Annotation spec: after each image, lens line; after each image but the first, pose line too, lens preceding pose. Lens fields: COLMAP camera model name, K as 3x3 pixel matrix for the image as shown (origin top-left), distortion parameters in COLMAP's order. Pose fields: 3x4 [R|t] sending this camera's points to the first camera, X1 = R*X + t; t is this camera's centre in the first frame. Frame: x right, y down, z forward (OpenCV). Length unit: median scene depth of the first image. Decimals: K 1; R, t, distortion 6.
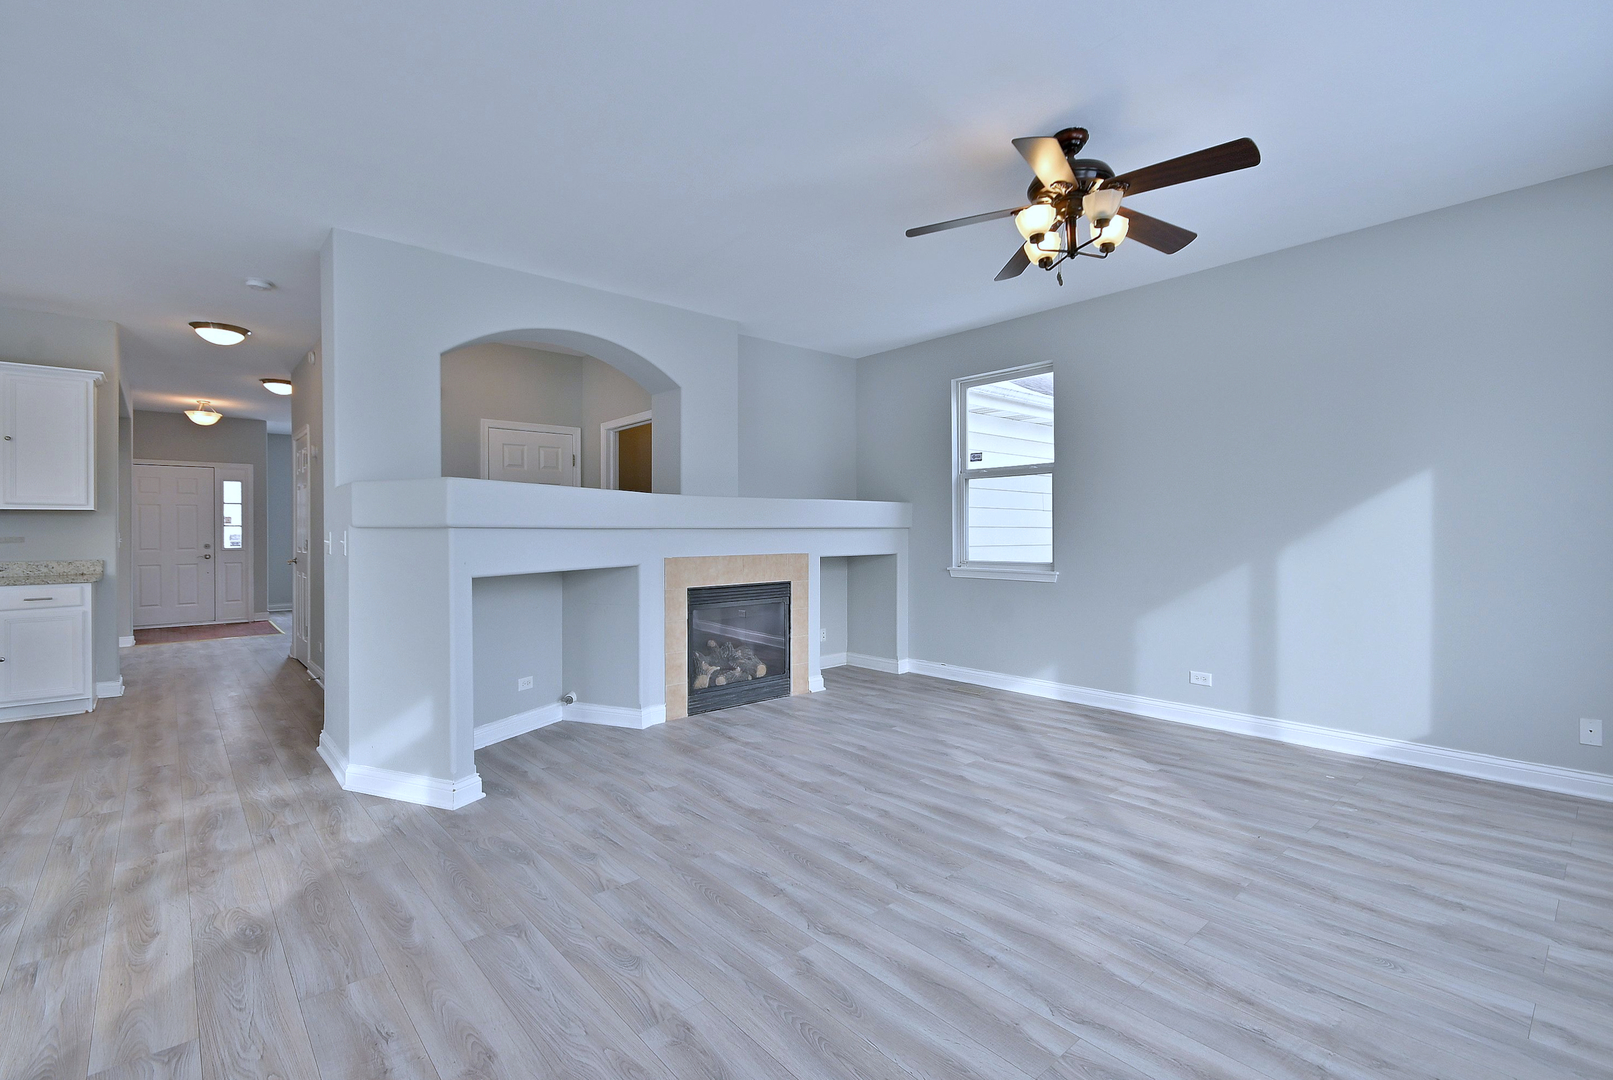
lens RADIAL K [[729.8, 0, 814.9], [0, 729.8, 531.7], [0, 0, 1]] dist [0.002465, 0.000149]
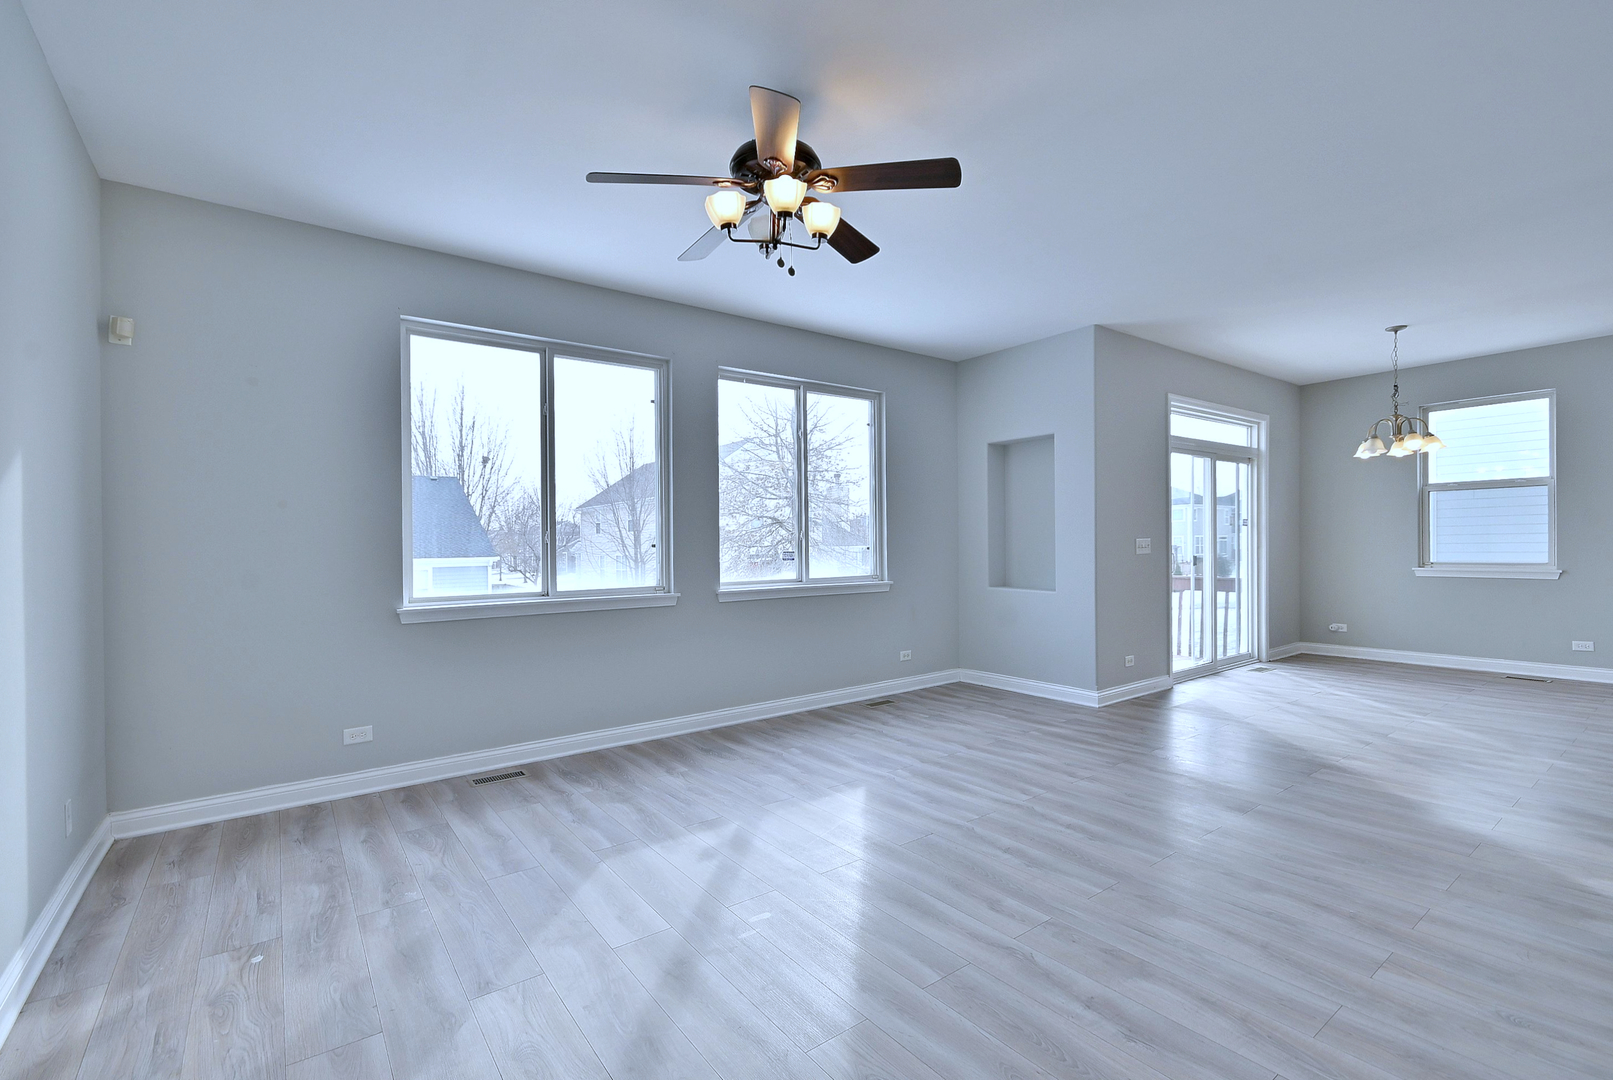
lens RADIAL K [[700.0, 0, 806.5], [0, 700.0, 540.0], [0, 0, 1]] dist [-0.000168, 0.000018]
pose [[-0.994802, 0.018898, 0.100062, 0.194064], [0.018017, 0.999791, -0.009703, 0.000736], [-0.100225, -0.007850, -0.994934, 1.613186]]
